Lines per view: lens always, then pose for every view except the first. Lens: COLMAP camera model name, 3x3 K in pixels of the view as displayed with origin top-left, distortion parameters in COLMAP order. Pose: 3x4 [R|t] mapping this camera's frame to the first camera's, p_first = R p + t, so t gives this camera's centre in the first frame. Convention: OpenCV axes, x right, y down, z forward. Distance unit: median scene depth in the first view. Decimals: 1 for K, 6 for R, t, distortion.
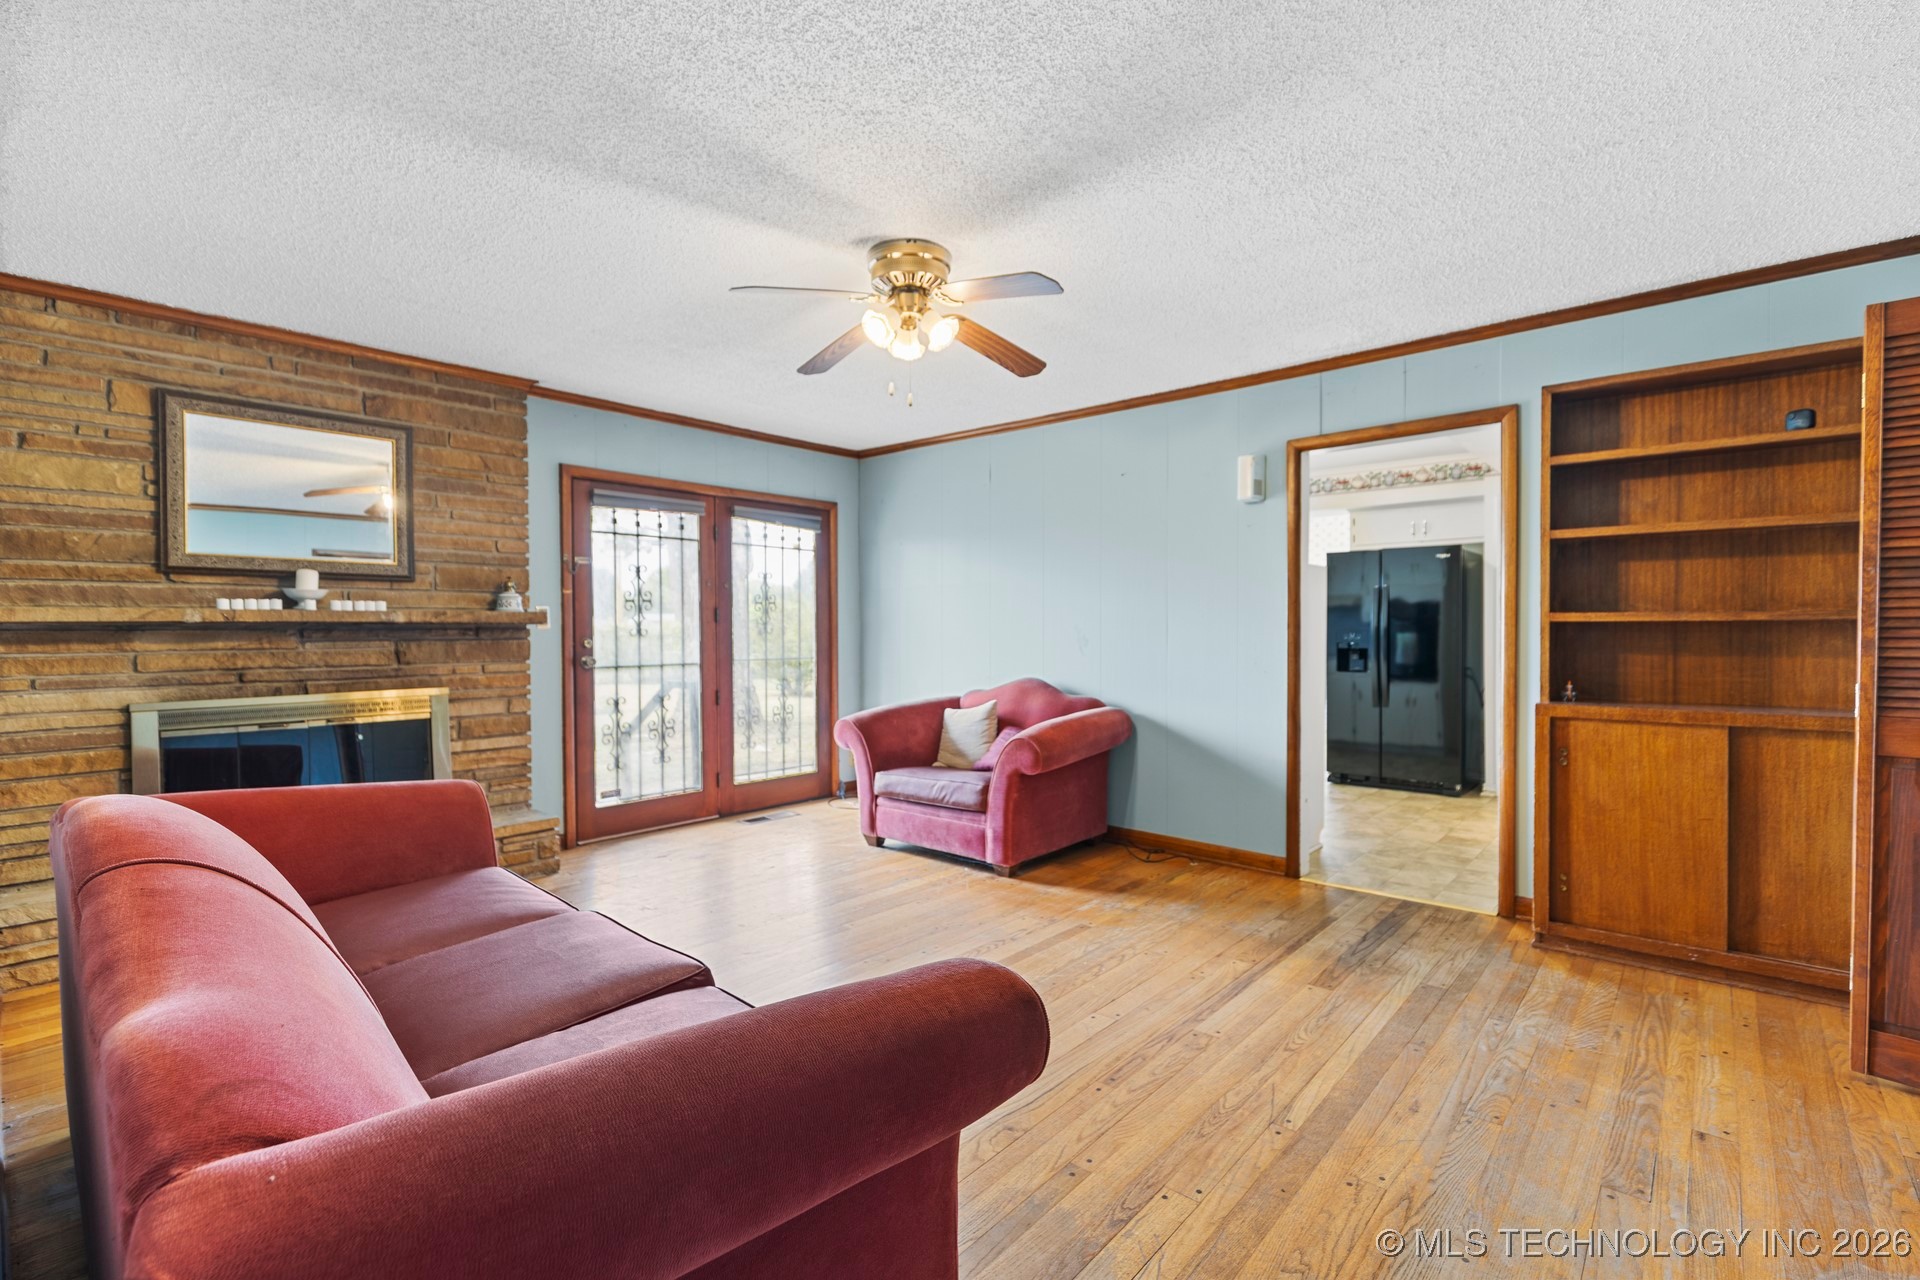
lens RADIAL K [[861.3, 0, 948.7], [0, 861.3, 636.0], [0, 0, 1]] dist [0.016456, -0.001239]
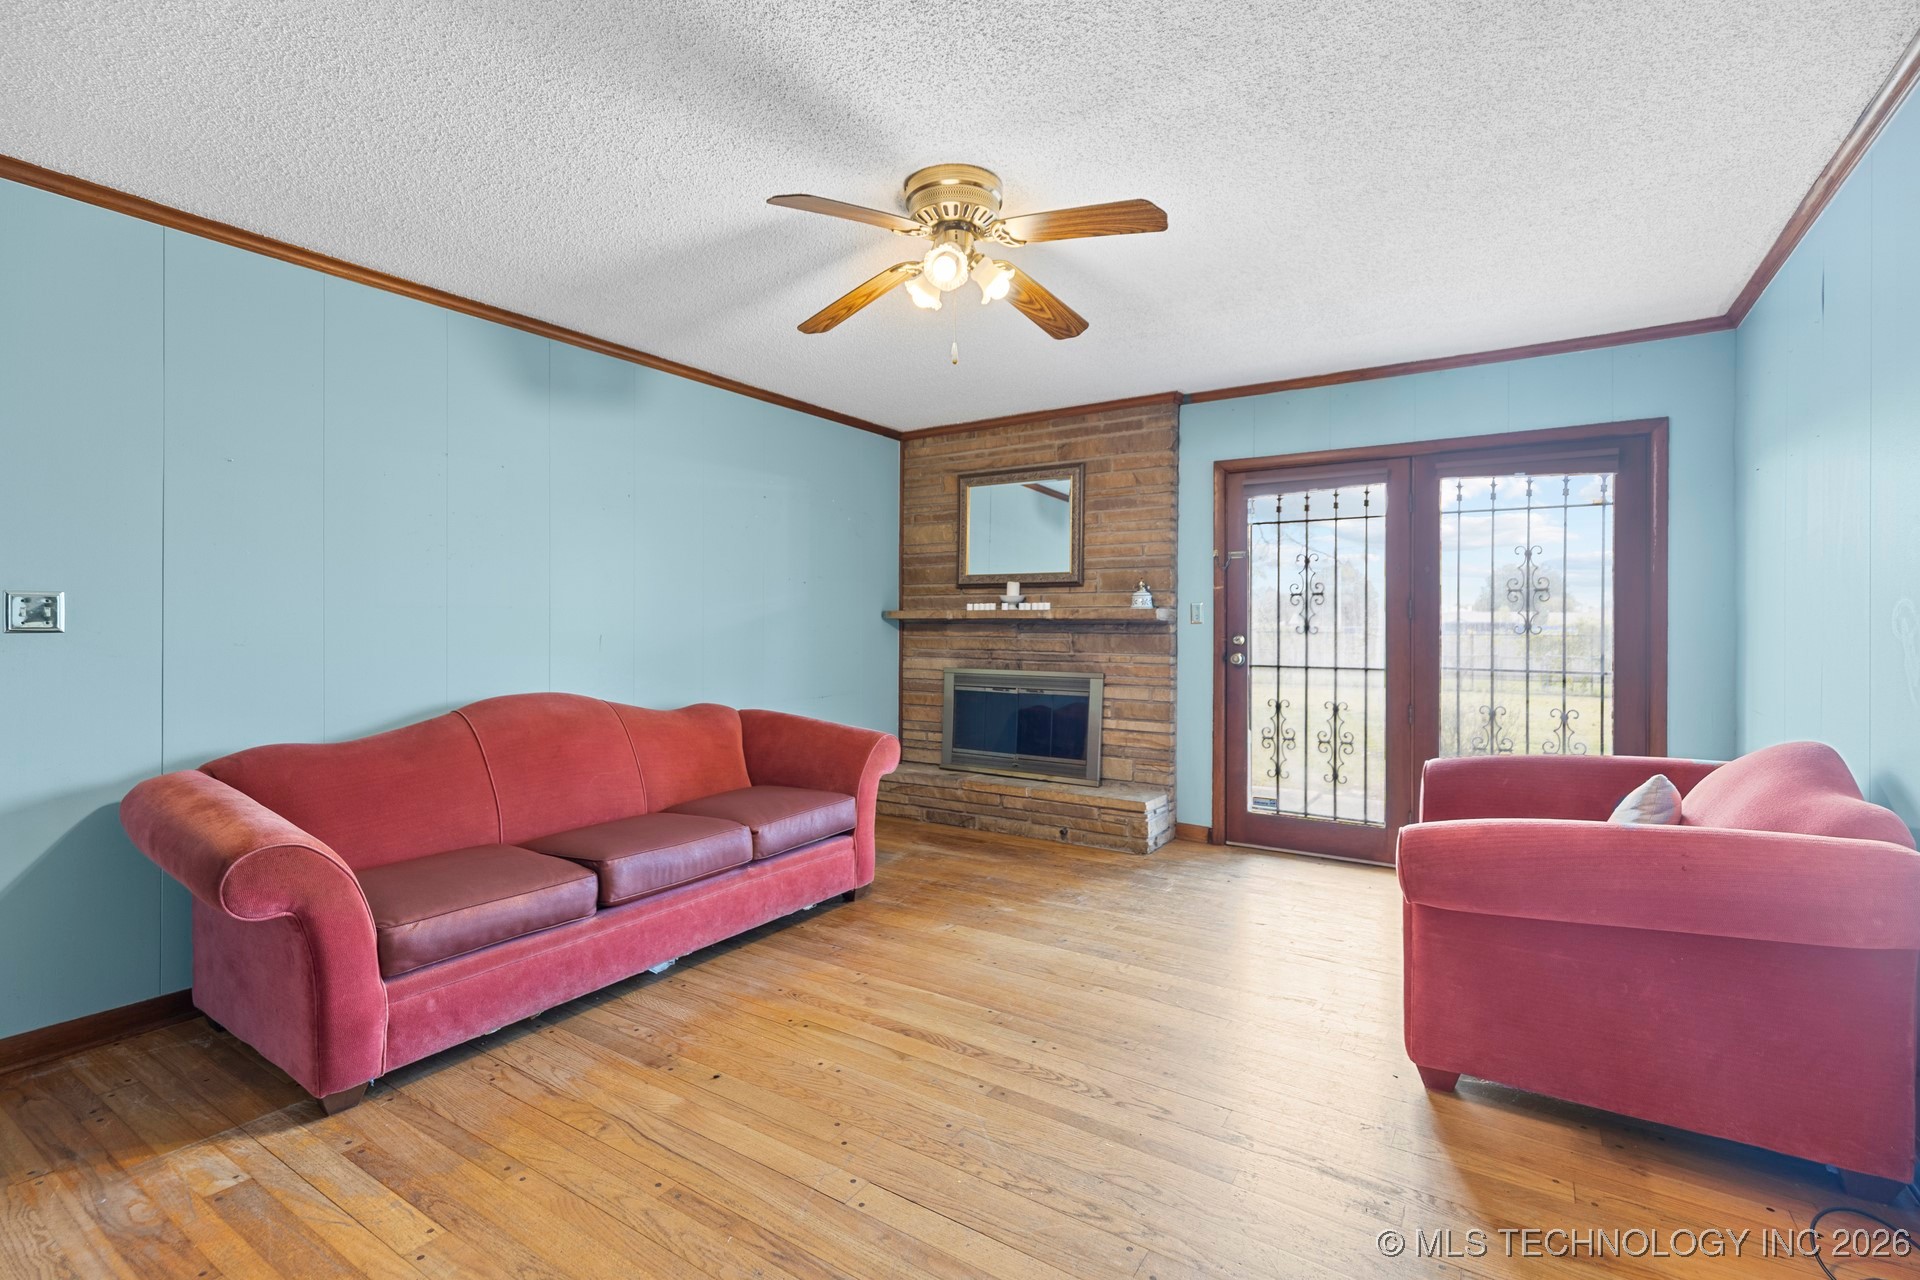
lens RADIAL K [[861.3, 0, 967.7], [0, 861.3, 615.4], [0, 0, 1]] dist [0.016456, -0.001239]
pose [[0.165892, -0.003455, -0.986138, 0.599130], [-0.012206, 0.999910, -0.005556, -0.011792], [0.986068, 0.012959, 0.165835, 0.658186]]
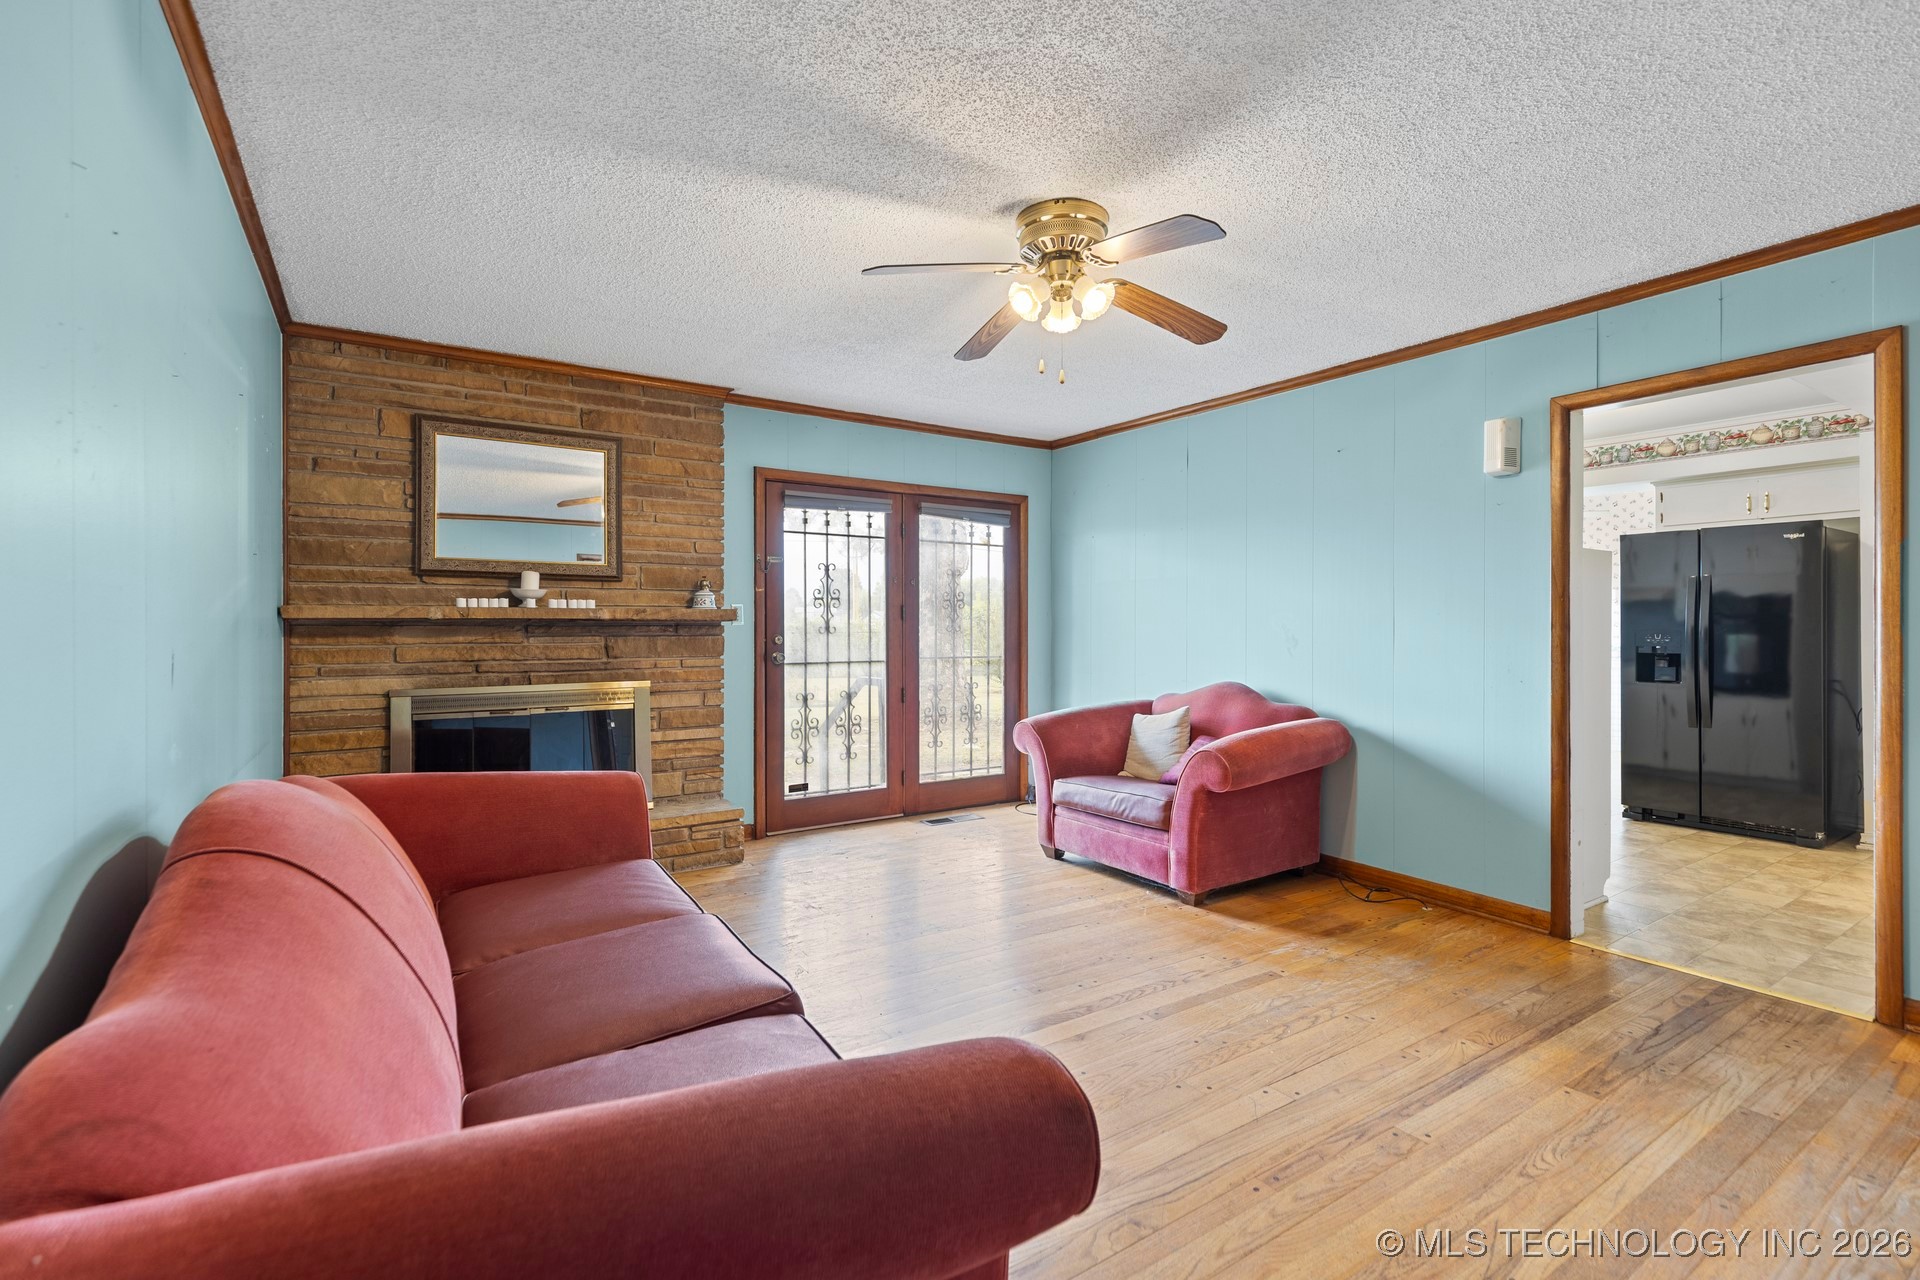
lens RADIAL K [[861.3, 0, 962.6], [0, 861.3, 621.1], [0, 0, 1]] dist [0.016456, -0.001239]
pose [[0.967451, 0.002605, -0.253047, 0.066423], [-0.006098, 0.999897, -0.013021, -0.001881], [0.252987, 0.014140, 0.967366, 0.074386]]
